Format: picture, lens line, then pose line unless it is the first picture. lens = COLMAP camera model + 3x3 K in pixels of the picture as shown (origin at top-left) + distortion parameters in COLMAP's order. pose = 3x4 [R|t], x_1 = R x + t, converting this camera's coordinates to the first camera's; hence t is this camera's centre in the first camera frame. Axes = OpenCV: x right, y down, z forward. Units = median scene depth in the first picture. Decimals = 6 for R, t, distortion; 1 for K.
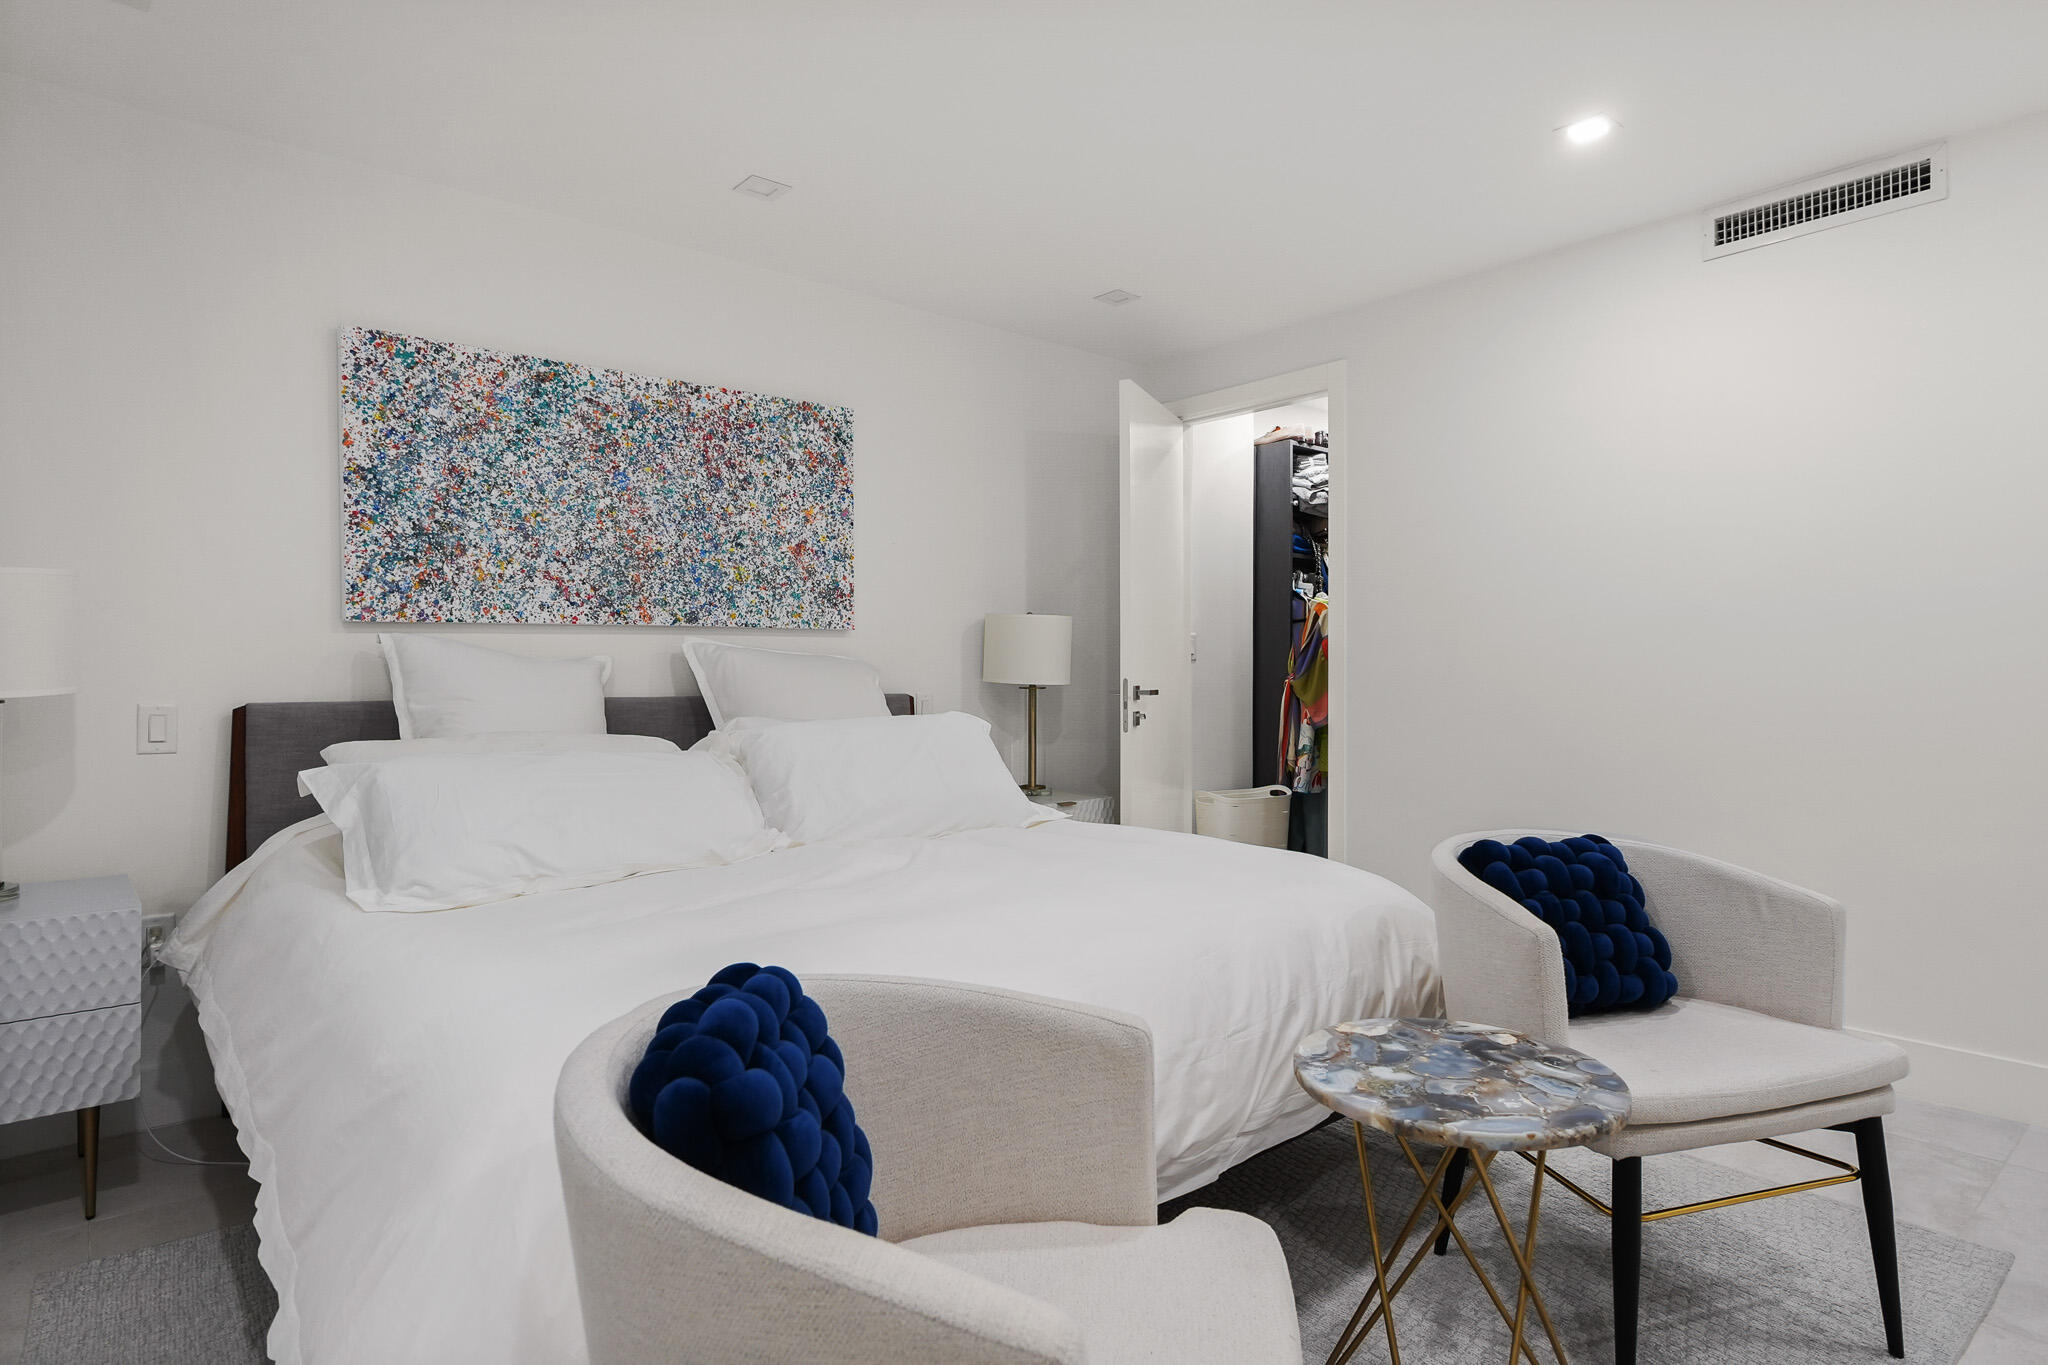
lens RADIAL K [[1110.6, 0, 1028.7], [0, 1110.6, 672.5], [0, 0, 1]] dist [-0.000198, 0.000197]
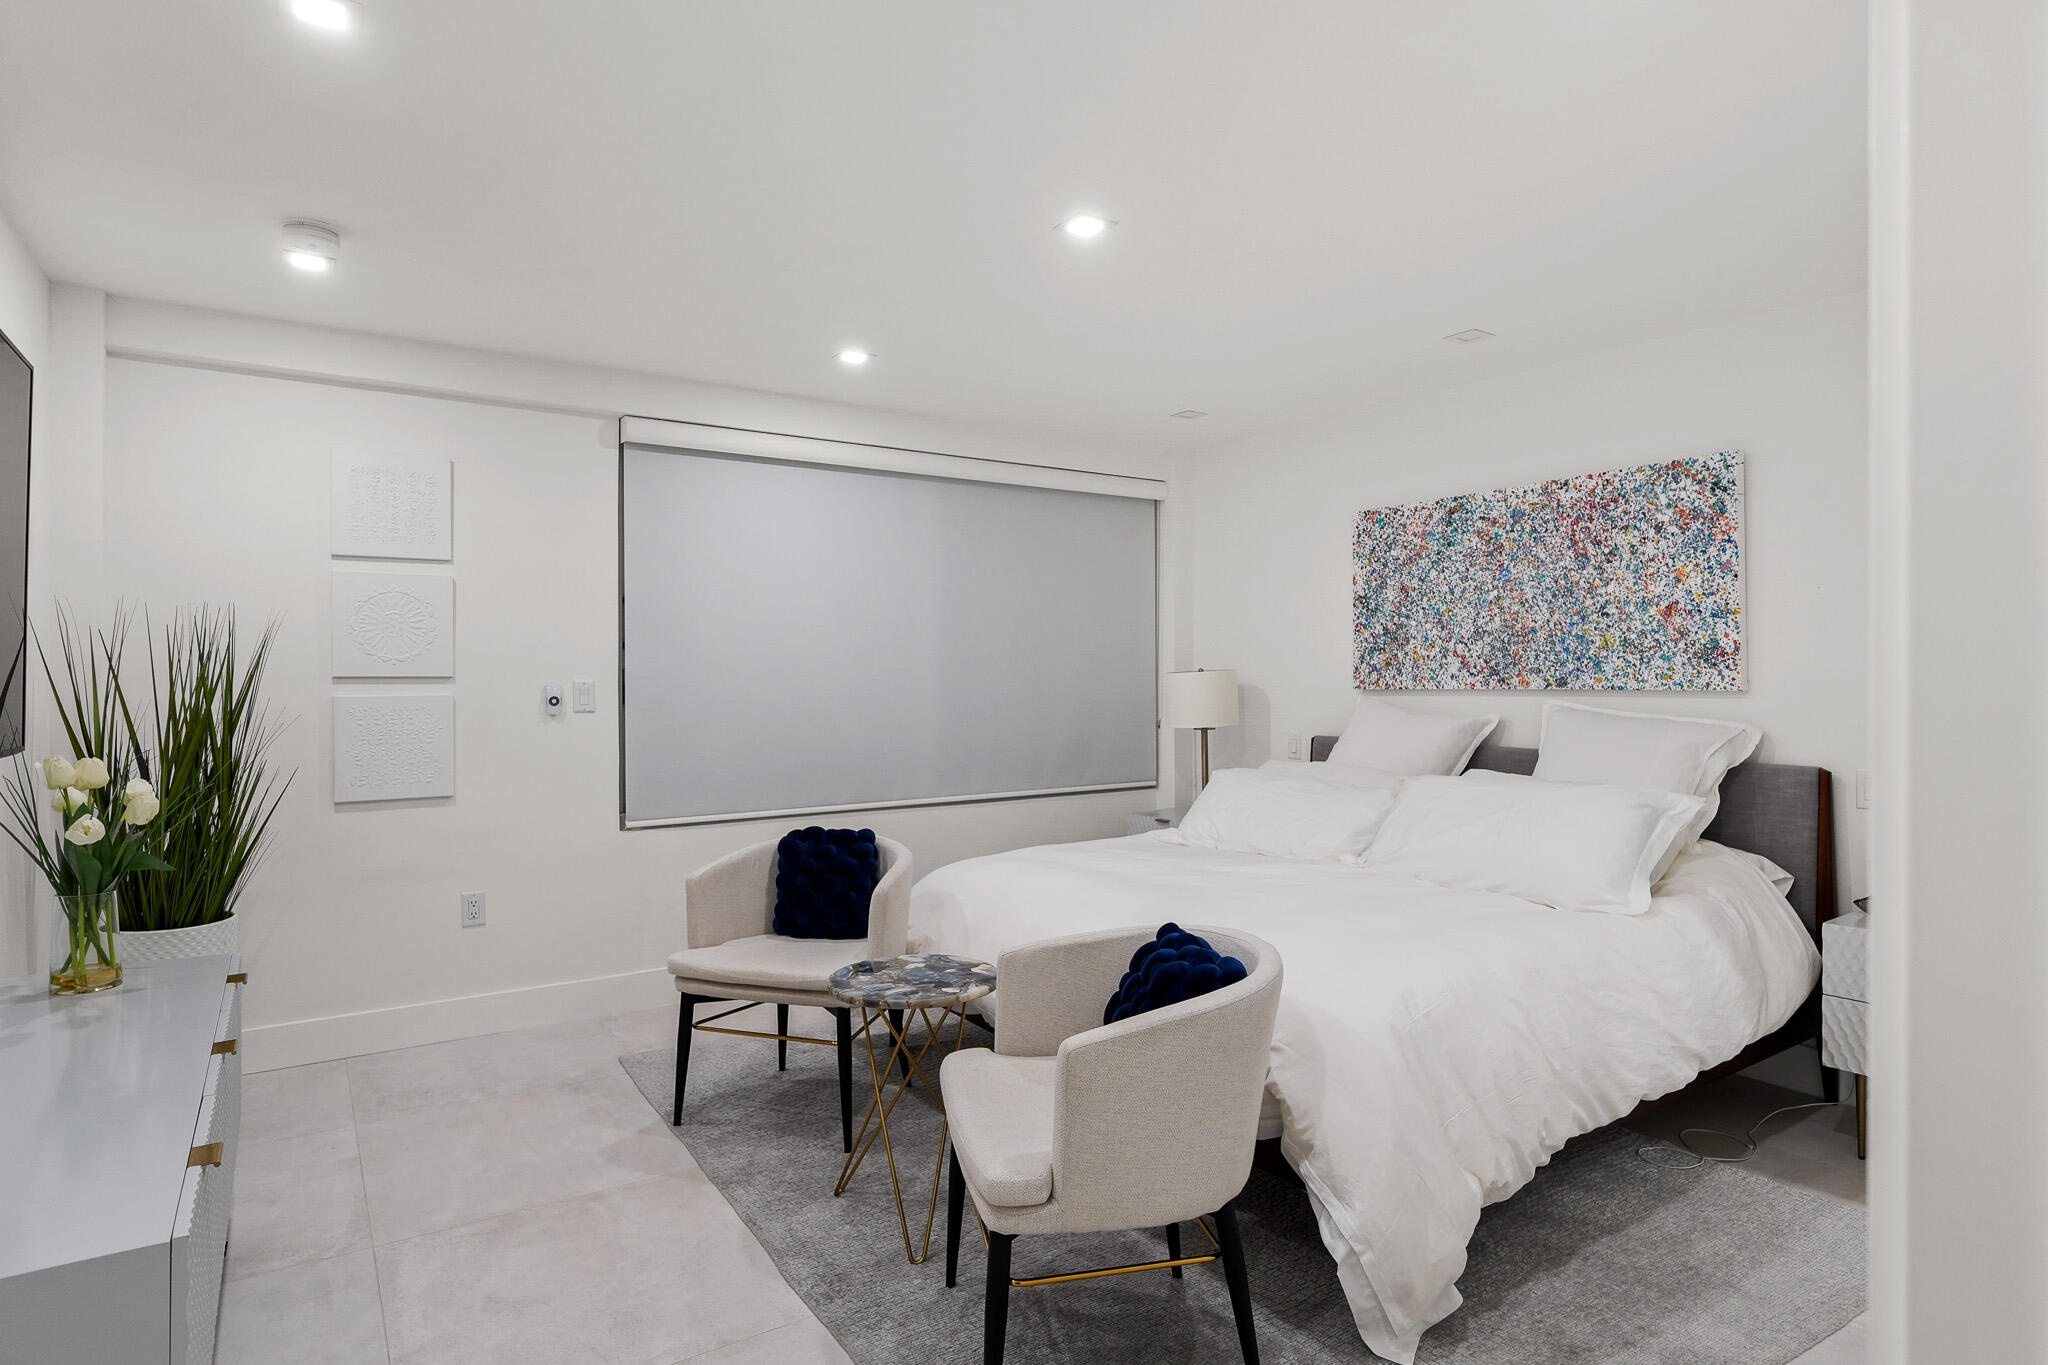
lens RADIAL K [[1110.6, 0, 1028.7], [0, 1110.6, 672.5], [0, 0, 1]] dist [-0.000198, 0.000197]
pose [[-0.122250, 0.002233, -0.992497, 0.916320], [0.000586, 0.999997, 0.002178, -0.062851], [0.992499, -0.000315, -0.122251, 0.595568]]
